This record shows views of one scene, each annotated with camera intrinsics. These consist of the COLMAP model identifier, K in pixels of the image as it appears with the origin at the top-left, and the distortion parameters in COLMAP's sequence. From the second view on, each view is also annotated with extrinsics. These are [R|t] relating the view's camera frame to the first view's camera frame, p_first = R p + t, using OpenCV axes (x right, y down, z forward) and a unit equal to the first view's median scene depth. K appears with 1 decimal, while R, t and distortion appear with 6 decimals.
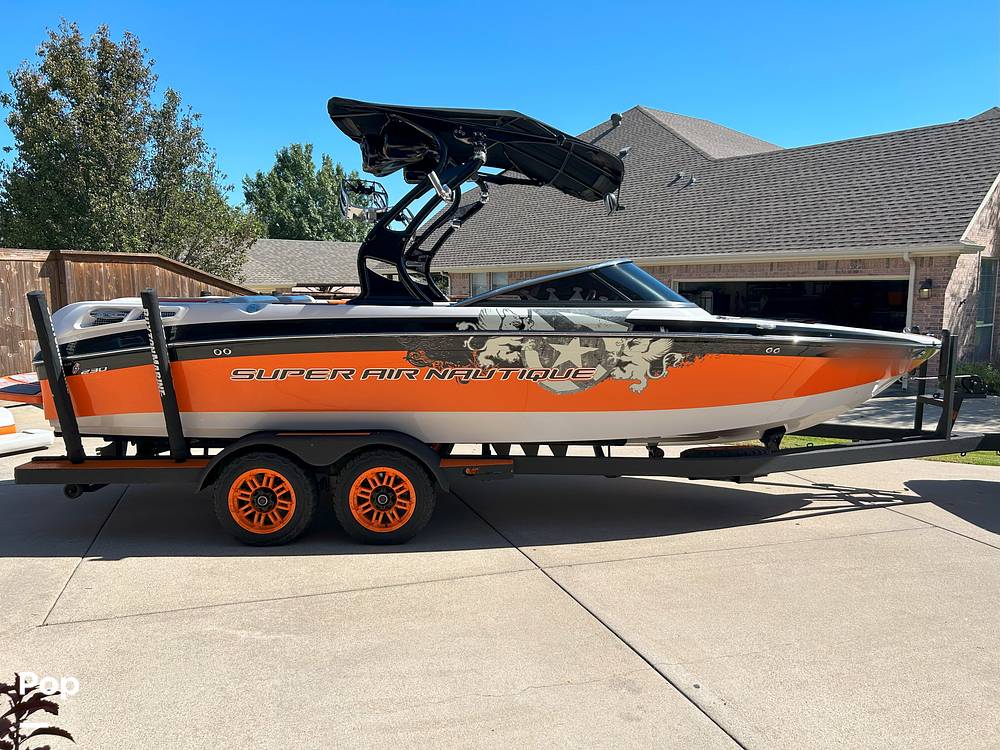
lens RADIAL K [[753.4, 0, 504.8], [0, 753.4, 385.7], [0, 0, 1]] dist [0.052986, -0.058545]
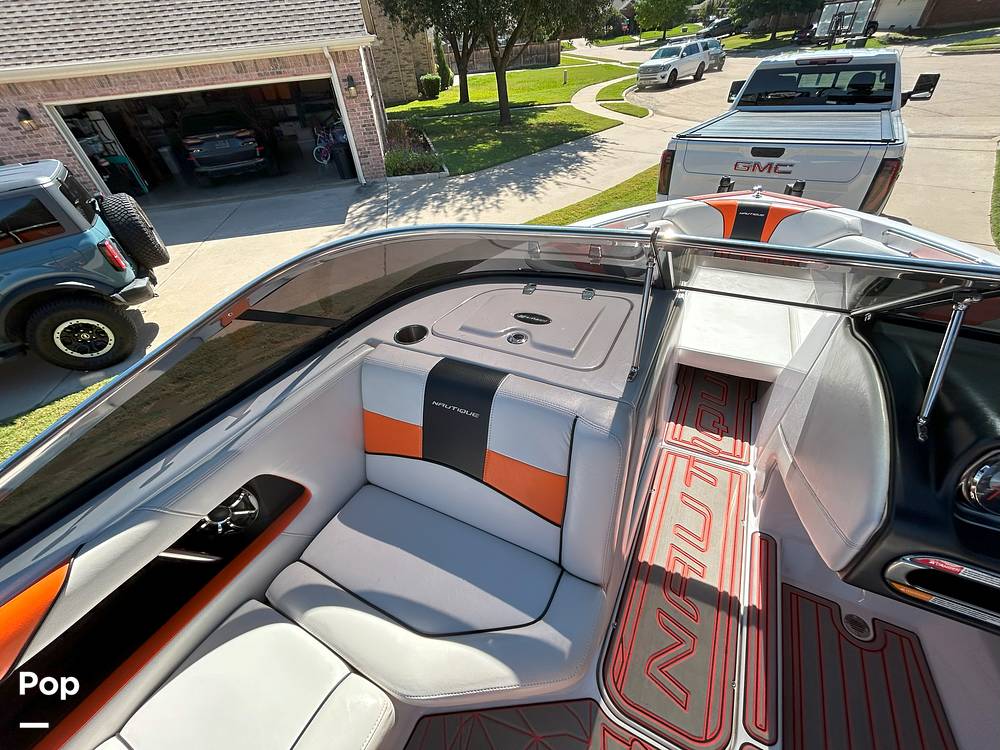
lens RADIAL K [[404.2, 0, 497.6], [0, 404.2, 374.7], [0, 0, 1]] dist [-0.000716, 0.000825]
pose [[0.480161, -0.588564, 0.650413, 0.009277], [0.186024, 0.792940, 0.580207, -0.090530], [-0.857228, -0.157600, 0.490226, 0.425635]]
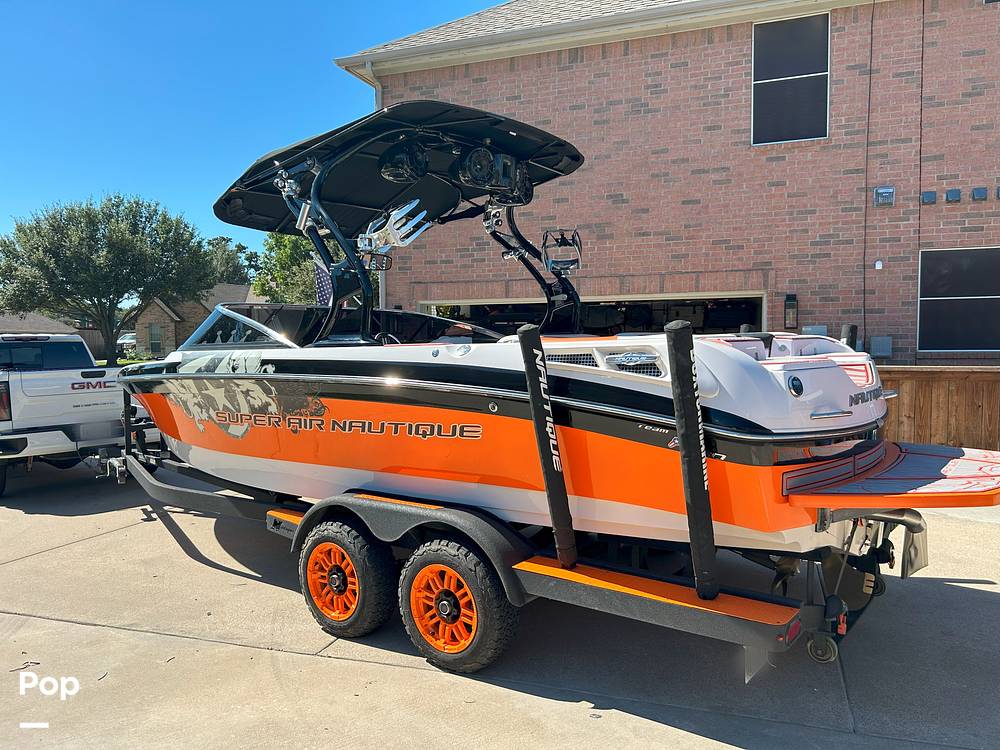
lens RADIAL K [[753.4, 0, 504.2], [0, 753.4, 383.6], [0, 0, 1]] dist [0.052986, -0.058545]
pose [[-0.792957, -0.023368, 0.608830, -0.284261], [0.091839, 0.983263, 0.157353, -0.082386], [-0.602317, 0.180689, -0.777539, 0.691802]]
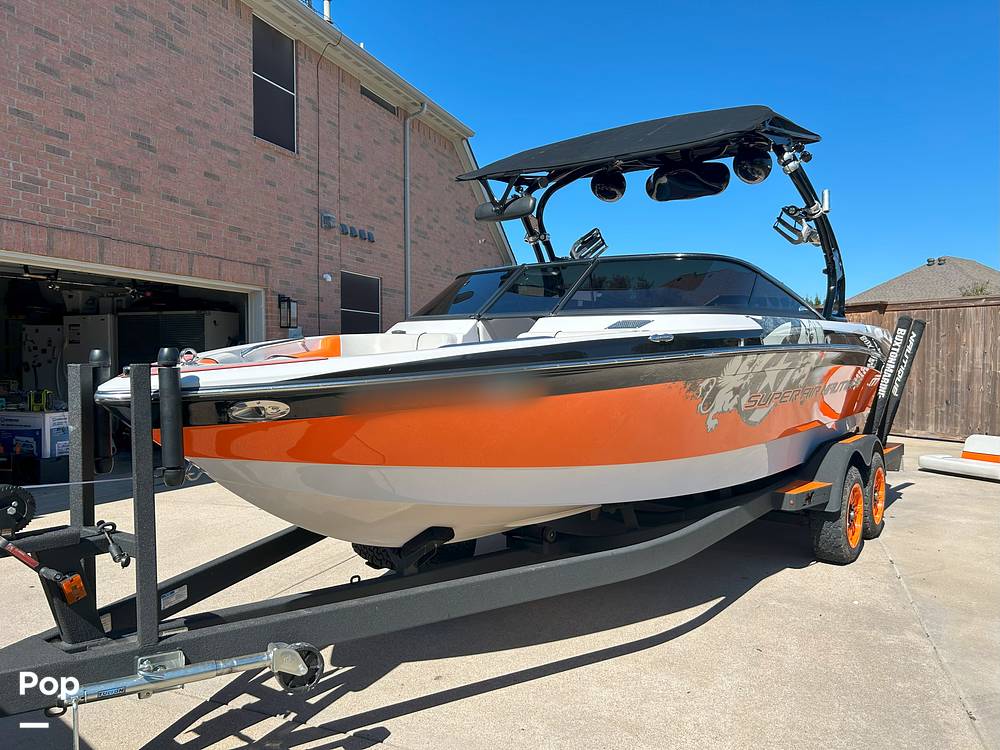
lens RADIAL K [[753.4, 0, 510.9], [0, 753.4, 374.0], [0, 0, 1]] dist [0.052986, -0.058545]
pose [[-0.601074, 0.019383, -0.798958, 0.321531], [-0.102695, 0.989545, 0.101266, -0.052159], [0.792568, 0.142918, -0.592799, 0.591461]]
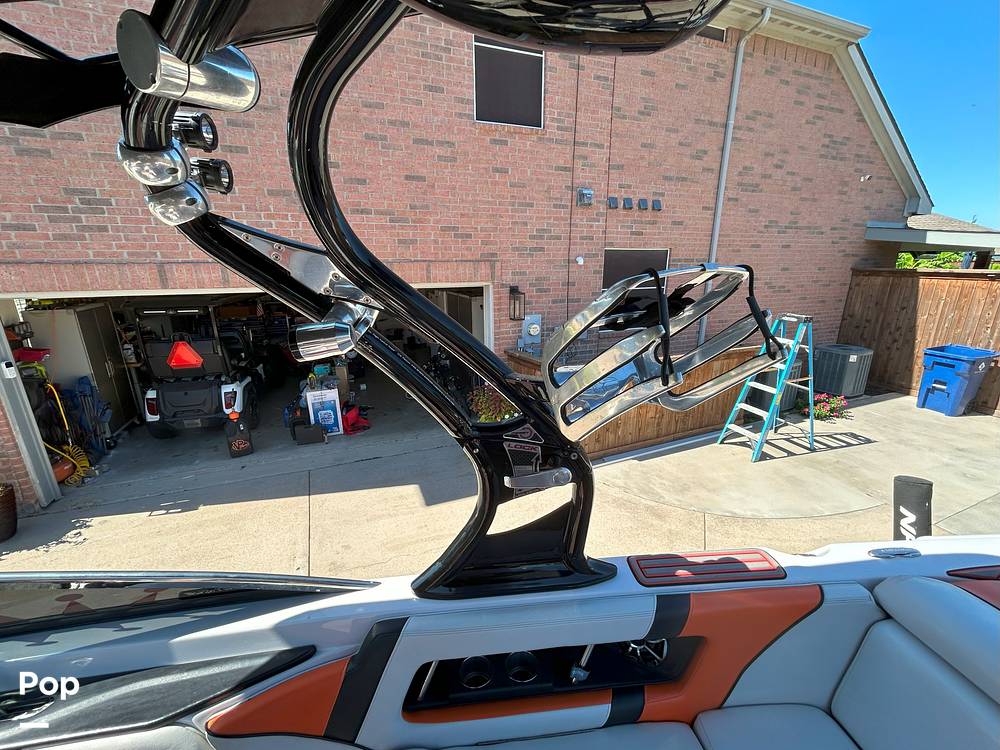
lens RADIAL K [[404.2, 0, 497.5], [0, 404.2, 374.3], [0, 0, 1]] dist [-0.000716, 0.000825]
pose [[-0.997413, 0.029835, -0.065399, -0.044063], [0.001791, 0.919831, 0.392311, -0.102313], [0.071860, 0.391179, -0.917505, 0.395702]]
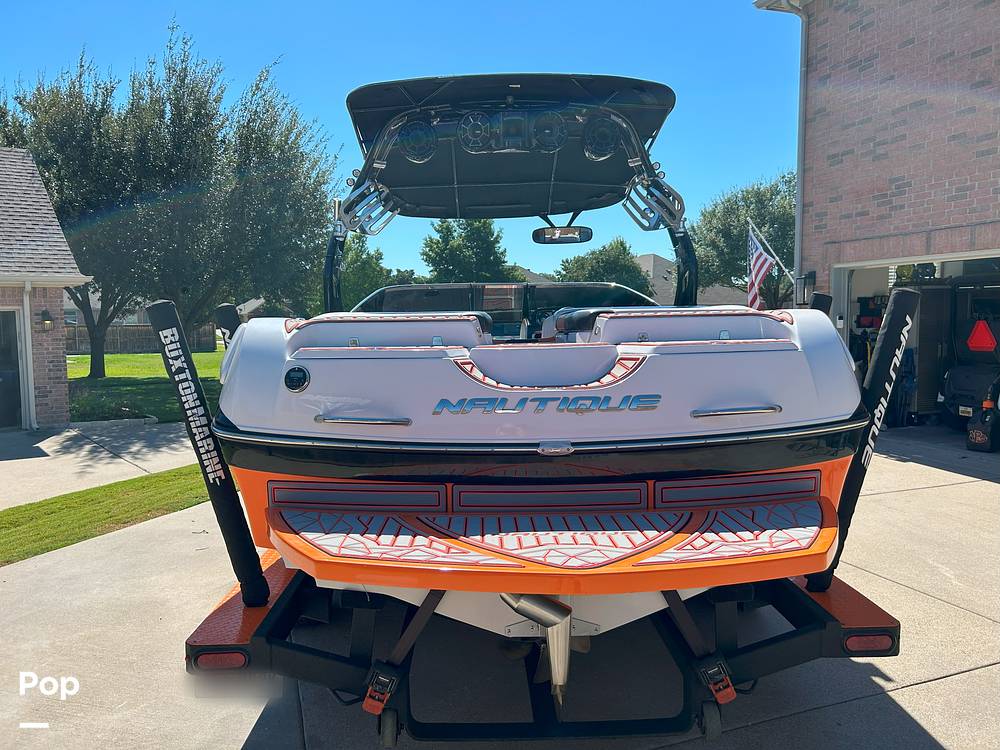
lens RADIAL K [[753.4, 0, 502.2], [0, 753.4, 383.0], [0, 0, 1]] dist [0.052986, -0.058545]
pose [[-0.014226, -0.081560, 0.996567, -0.392295], [0.140942, 0.986553, 0.082753, -0.046514], [-0.989916, 0.141636, -0.002539, 0.427726]]
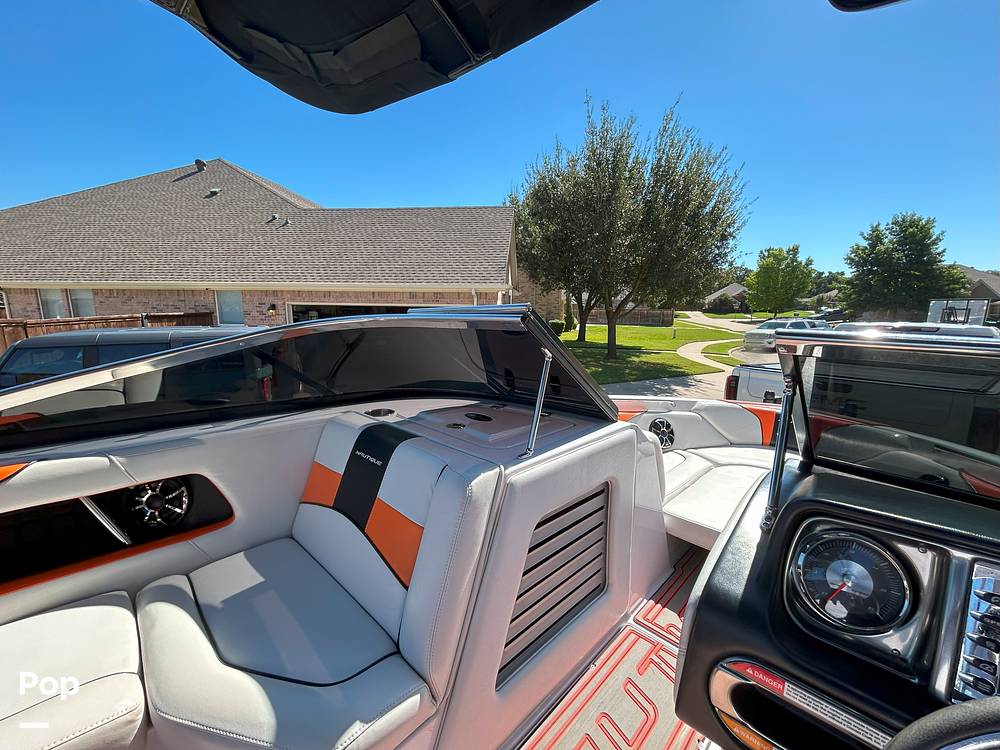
lens RADIAL K [[404.2, 0, 497.4], [0, 404.2, 376.5], [0, 0, 1]] dist [-0.000716, 0.000825]
pose [[0.718288, -0.112481, 0.686594, 0.013749], [0.075213, 0.993615, 0.084094, -0.067174], [-0.691669, -0.008763, 0.722161, 0.392172]]
